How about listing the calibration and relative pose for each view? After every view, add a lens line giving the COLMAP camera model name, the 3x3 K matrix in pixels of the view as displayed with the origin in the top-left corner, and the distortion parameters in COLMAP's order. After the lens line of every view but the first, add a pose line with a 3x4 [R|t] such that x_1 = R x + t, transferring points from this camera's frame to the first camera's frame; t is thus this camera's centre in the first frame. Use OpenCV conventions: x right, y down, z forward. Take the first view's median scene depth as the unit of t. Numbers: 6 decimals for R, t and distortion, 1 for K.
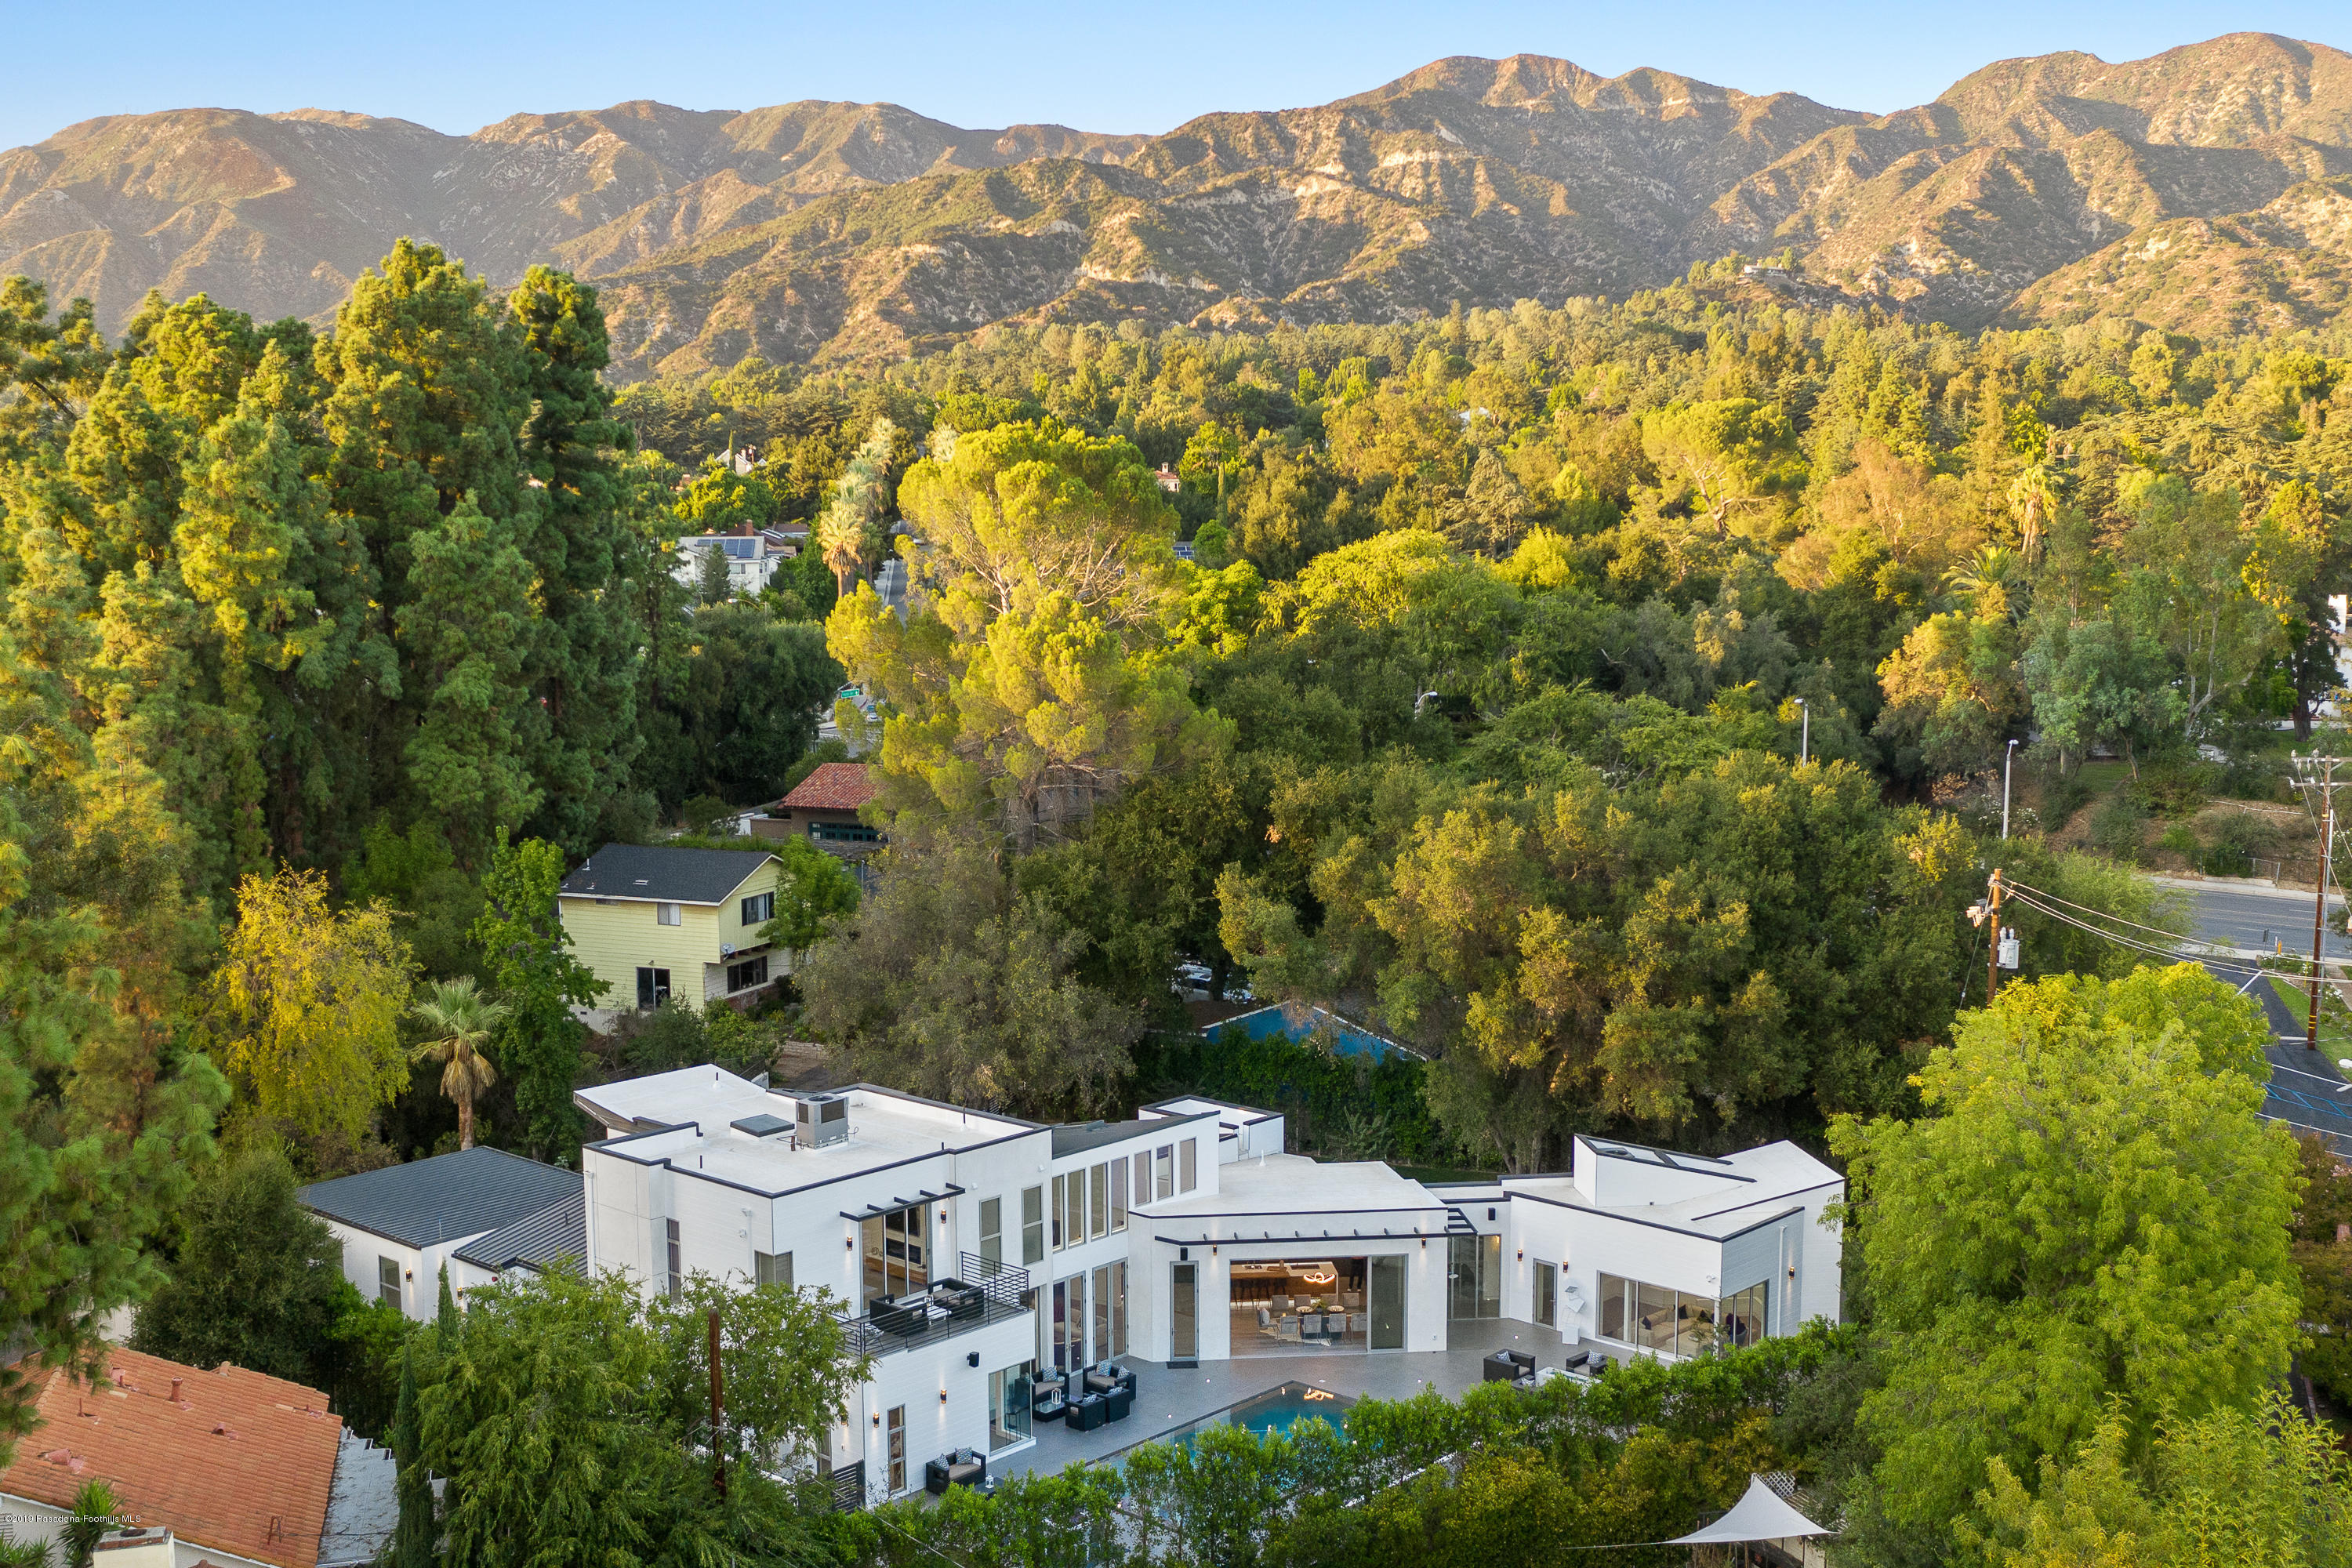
lens RADIAL K [[2504.0, 0, 1172.5], [0, 2504.0, 843.6], [0, 0, 1]] dist [-0.021099, 0.015422]
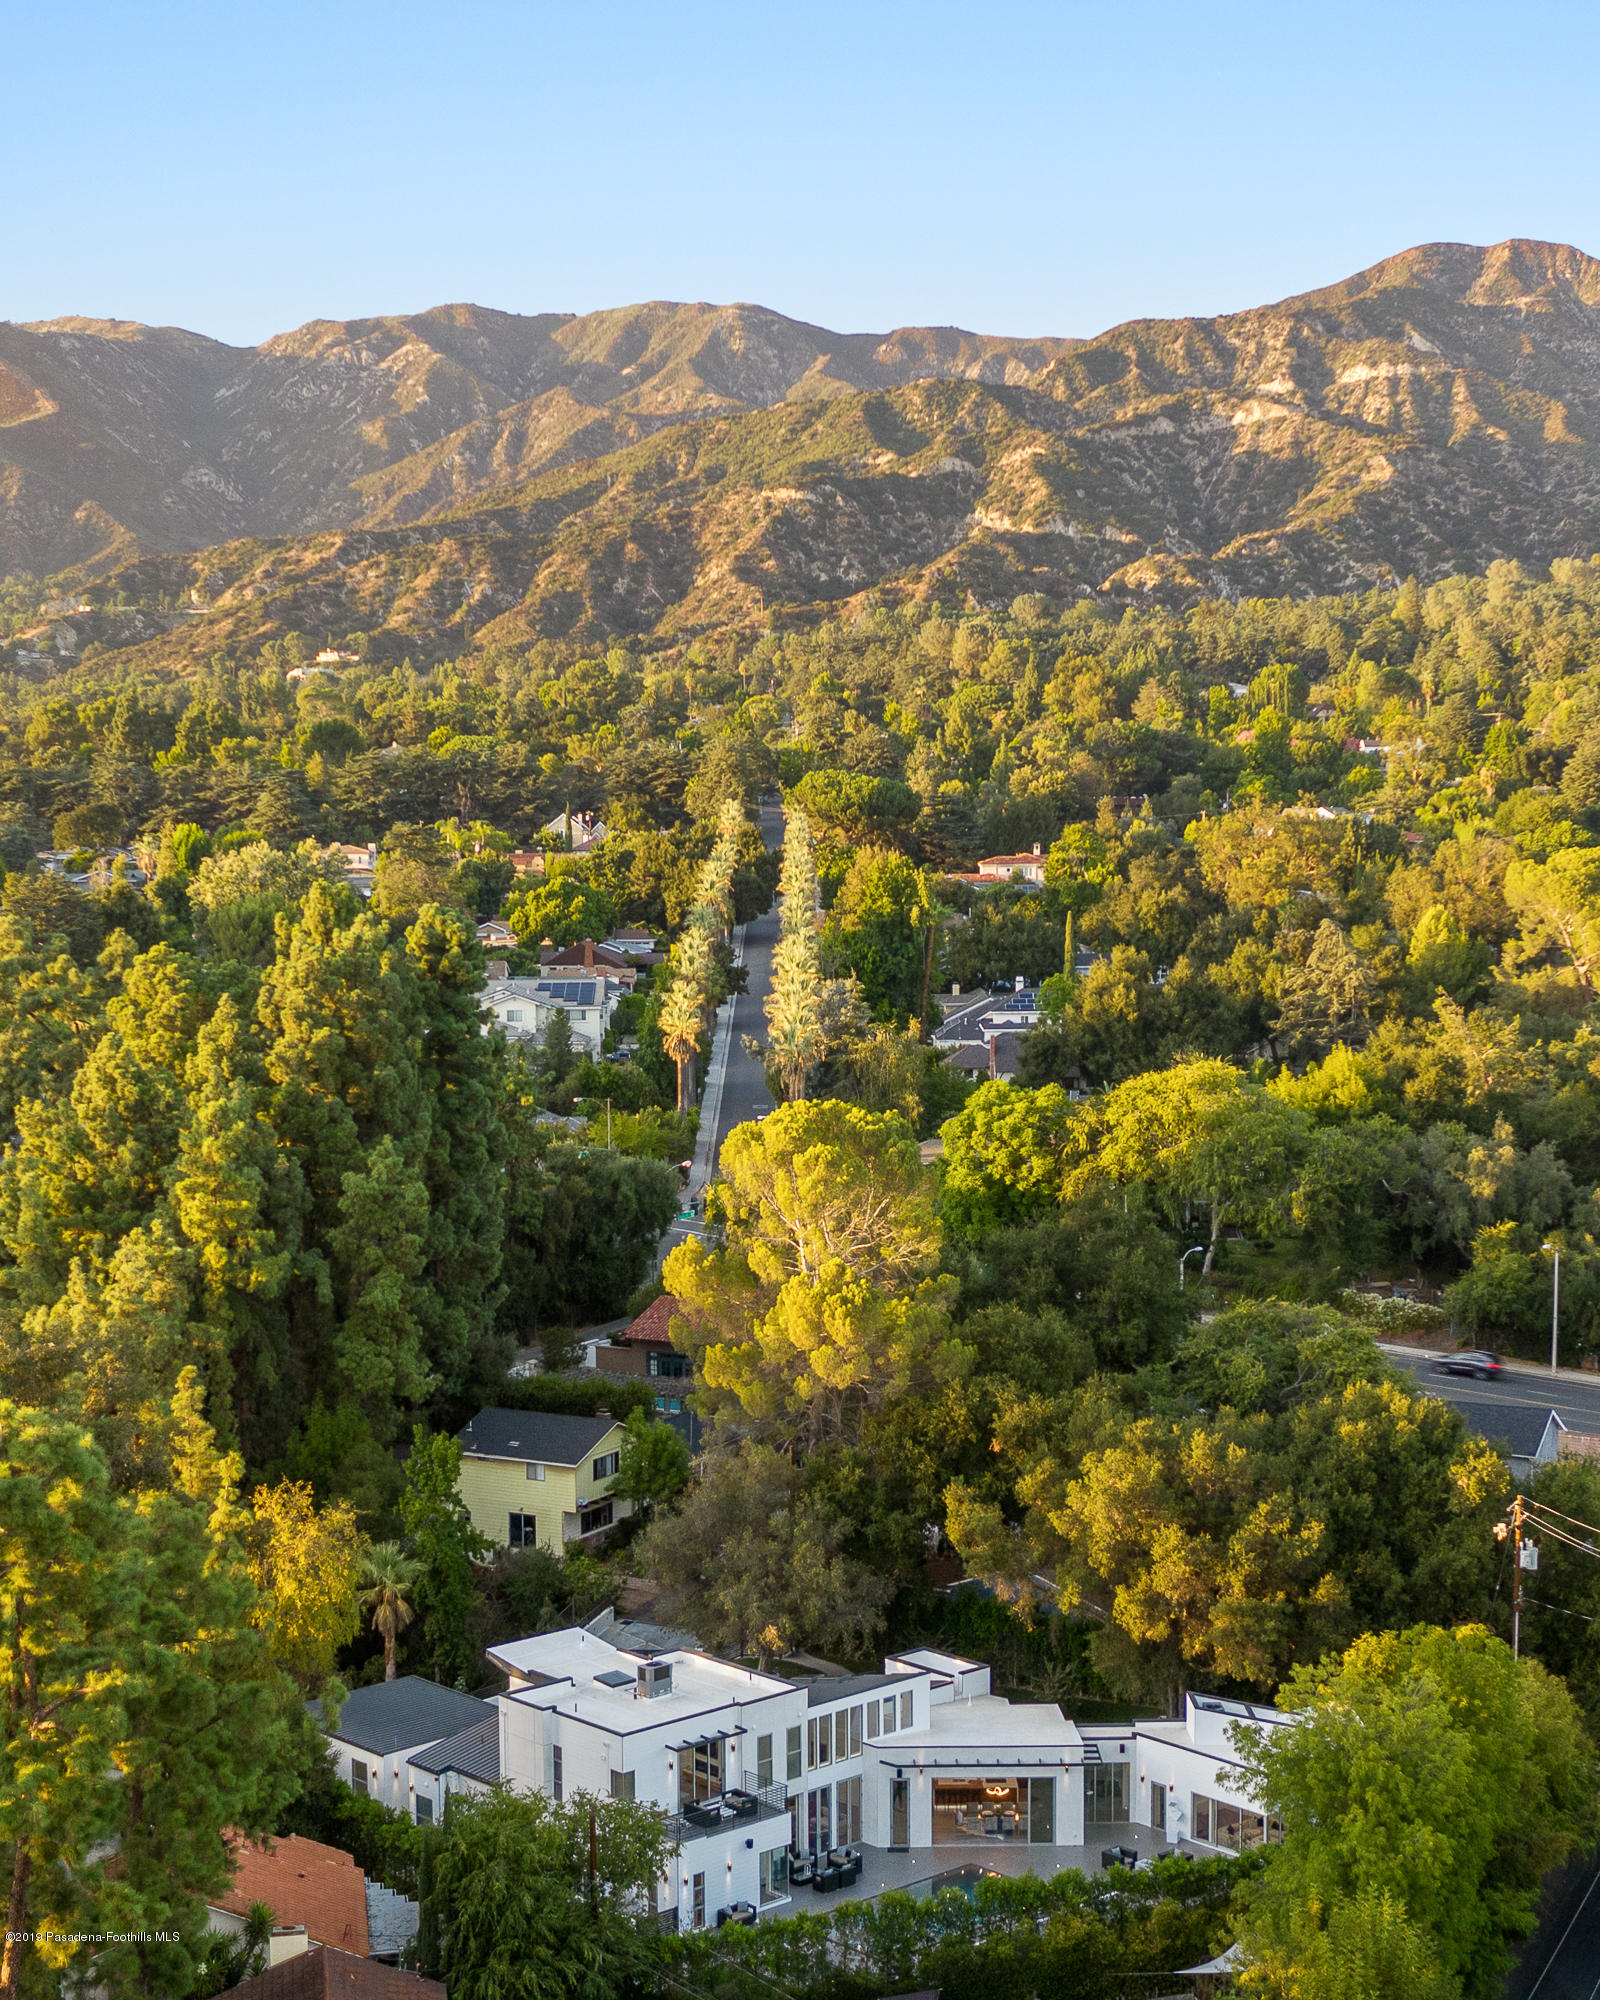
lens RADIAL K [[3182.1, 0, 844.5], [0, 3182.1, 998.6], [0, 0, 1]] dist [-0.018316, -0.026536]
pose [[0.996639, 0.006808, -0.081640, 0.078368], [-0.010953, 0.998667, -0.050442, -0.125394], [0.081188, 0.051167, 0.995385, -0.564508]]
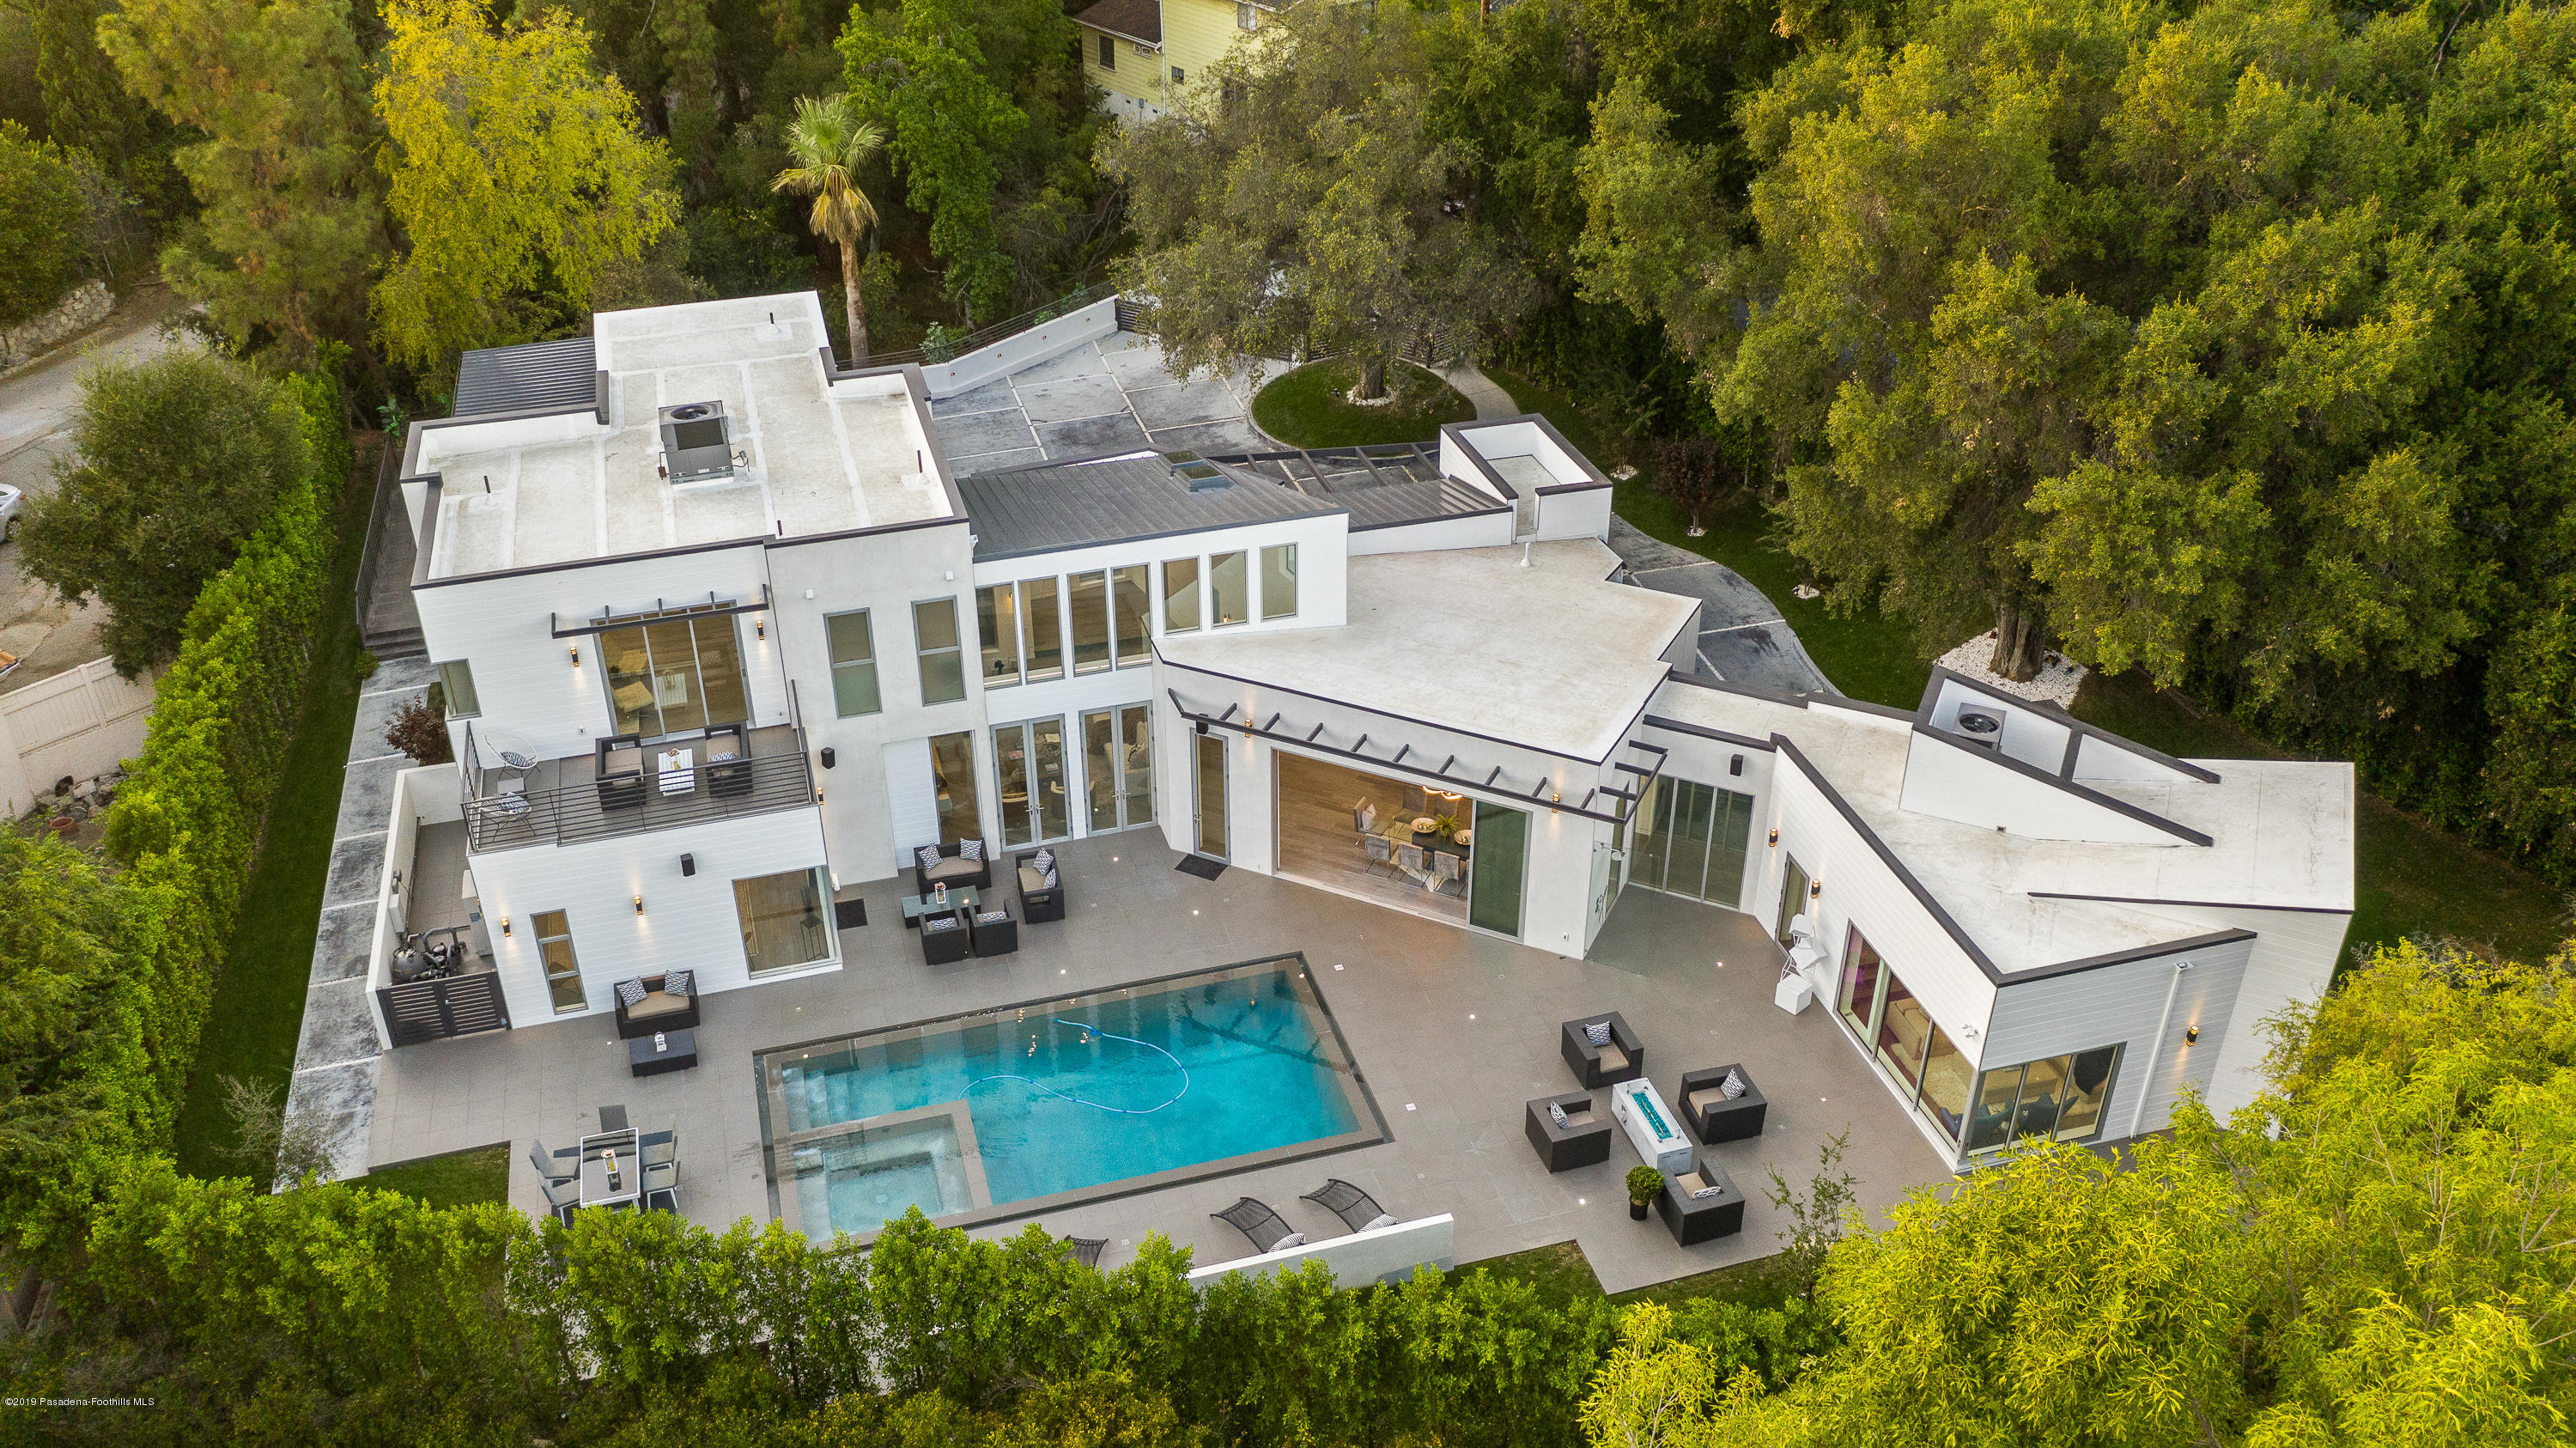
lens RADIAL K [[2026.2, 0, 1288.0], [0, 2026.2, 724.0], [0, 0, 1]] dist [-0.024317, -0.000076]
pose [[0.848510, 0.269875, -0.455190, 0.174776], [-0.060838, 0.904228, 0.422695, -0.042488], [0.525670, -0.330968, 0.783665, 0.382502]]
